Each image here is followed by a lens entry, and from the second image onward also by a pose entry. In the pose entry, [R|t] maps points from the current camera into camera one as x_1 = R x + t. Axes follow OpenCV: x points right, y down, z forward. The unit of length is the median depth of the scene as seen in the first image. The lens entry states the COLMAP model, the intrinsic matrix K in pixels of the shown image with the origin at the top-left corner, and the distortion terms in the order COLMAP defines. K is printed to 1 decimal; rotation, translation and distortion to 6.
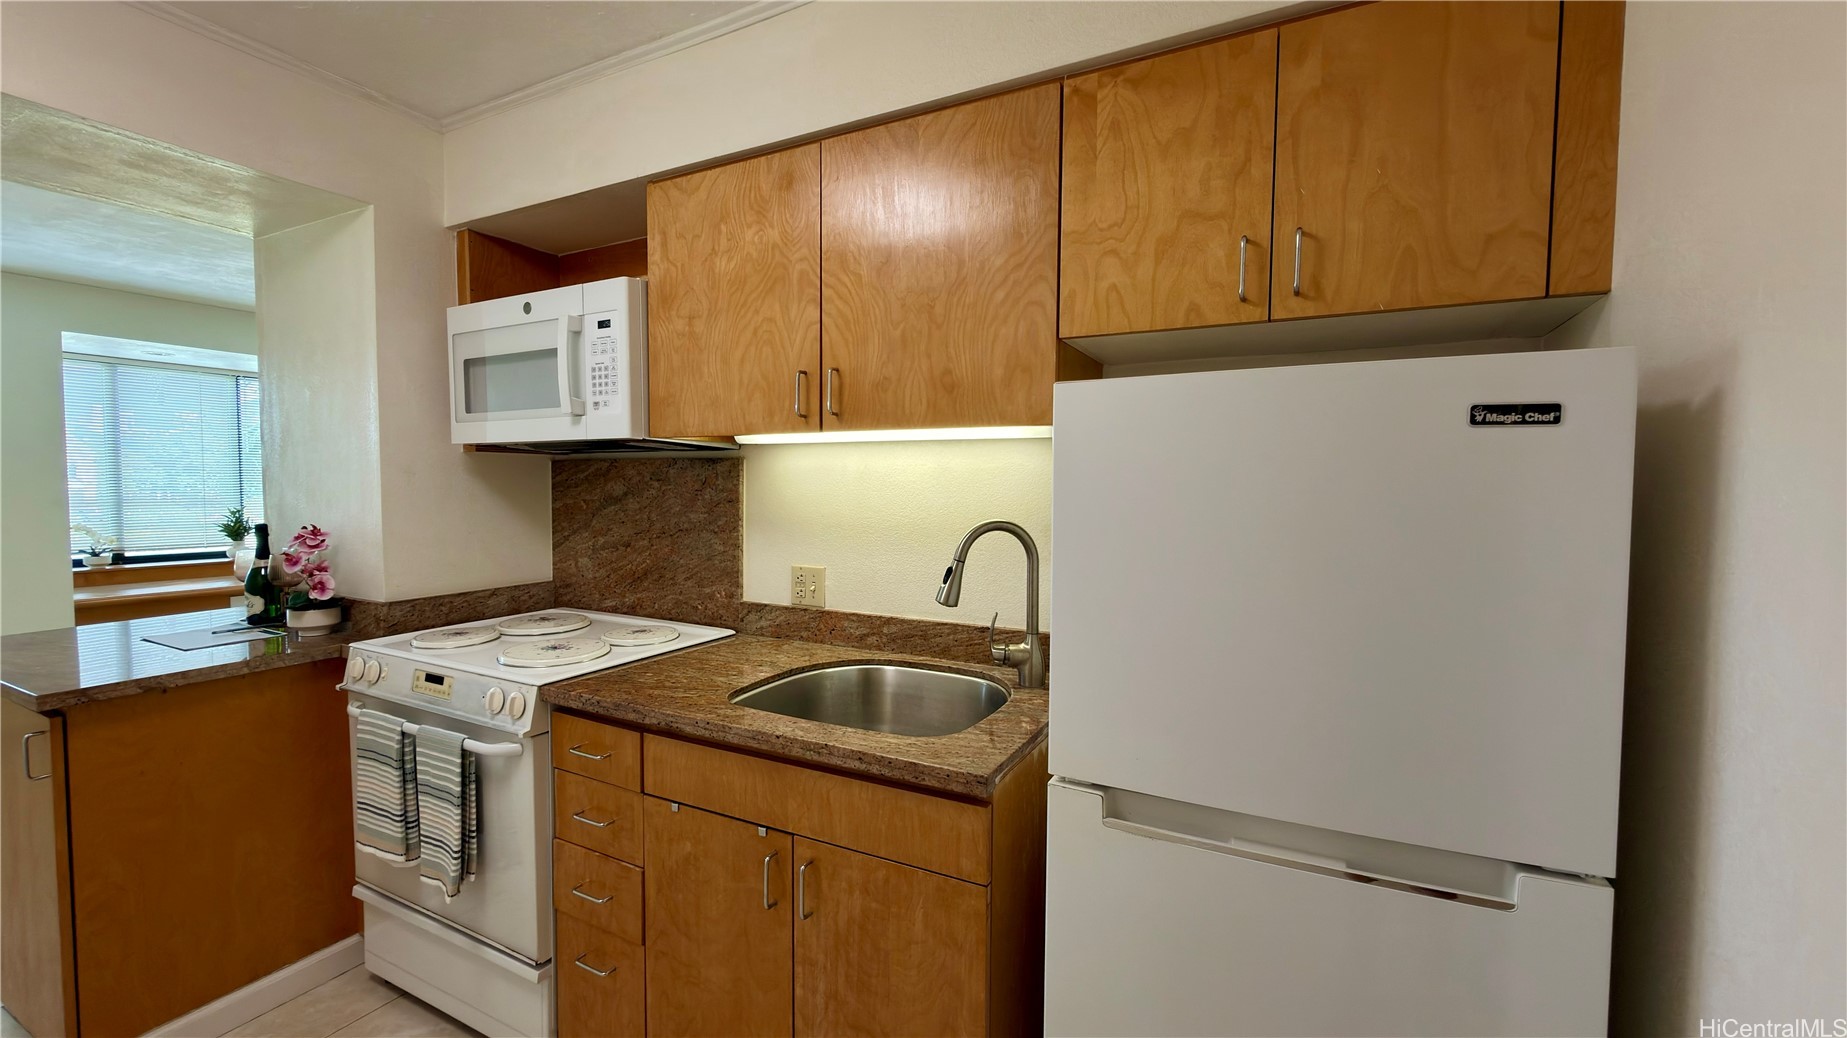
lens RADIAL K [[737.1, 0, 929.9], [0, 737.1, 526.4], [0, 0, 1]] dist [0.000968, -0.000205]
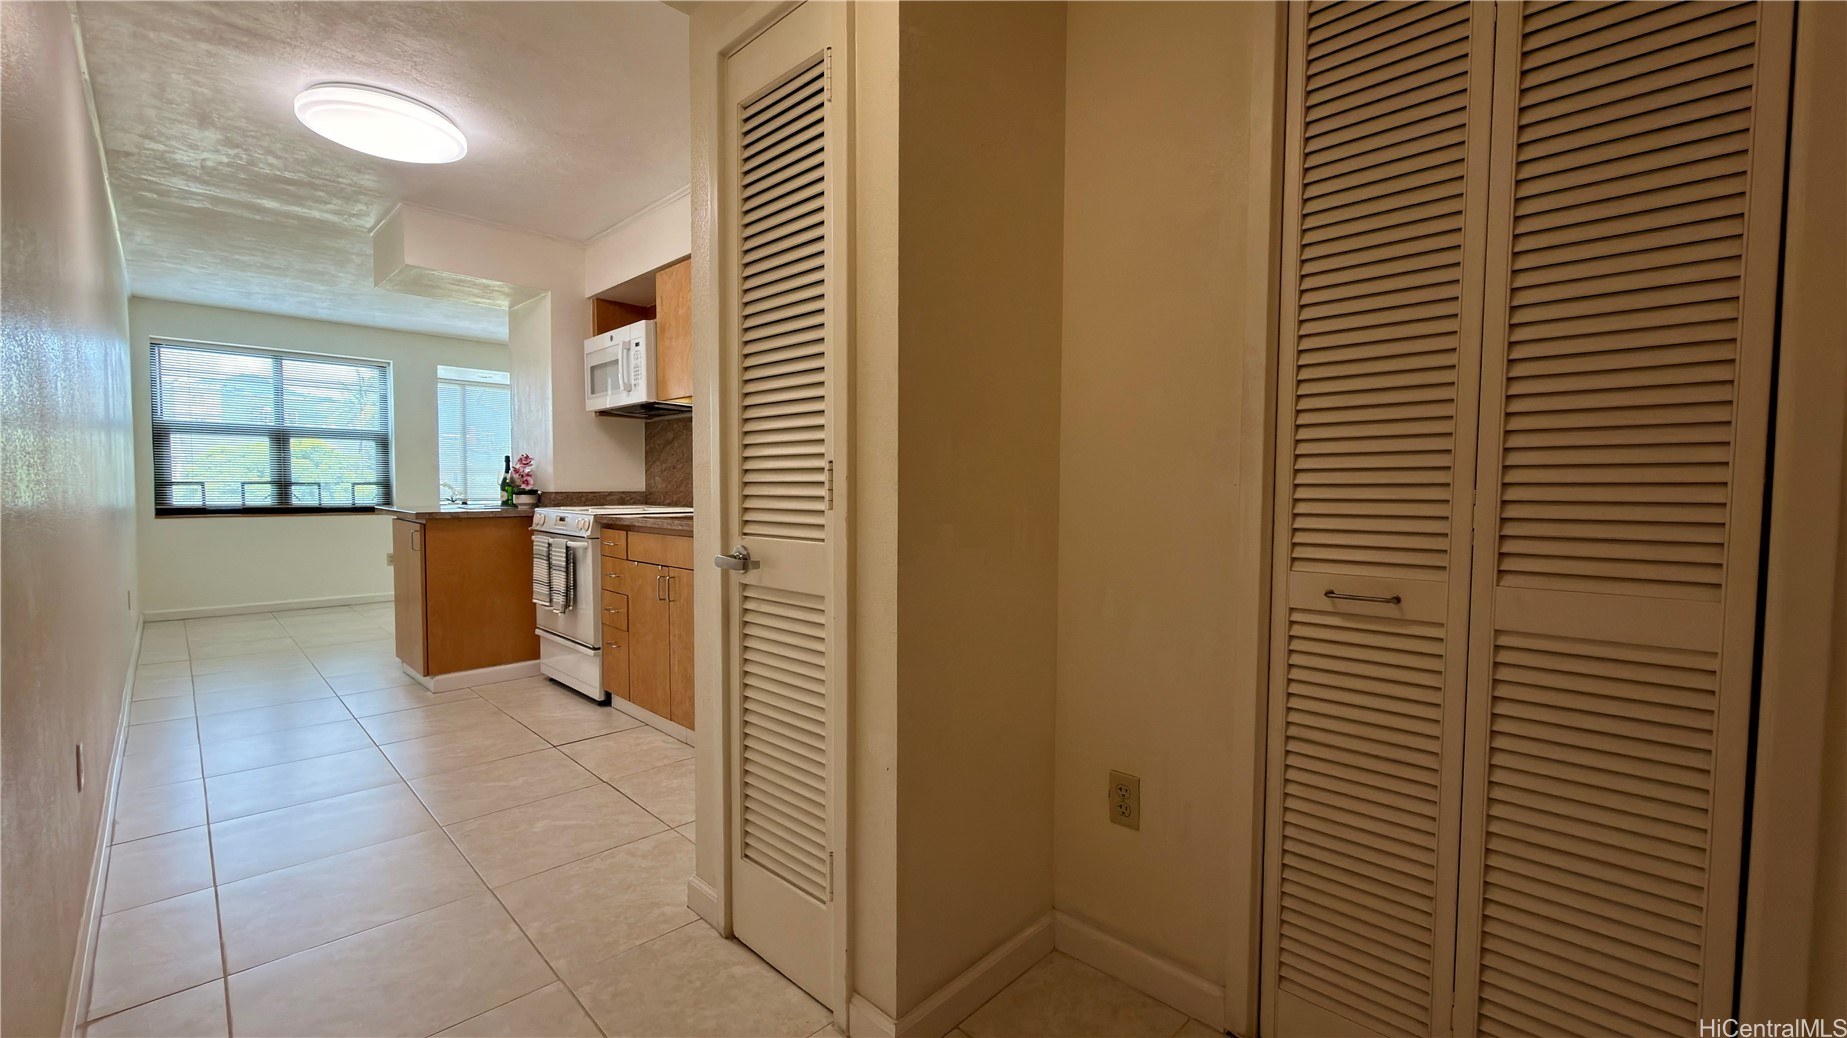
lens RADIAL K [[737.1, 0, 929.9], [0, 737.1, 526.4], [0, 0, 1]] dist [0.000968, -0.000205]
pose [[0.958700, 0.012064, -0.284164, 0.845427], [-0.012827, 0.999917, -0.000823, 0.198518], [0.284130, 0.004434, 0.958775, -0.648672]]
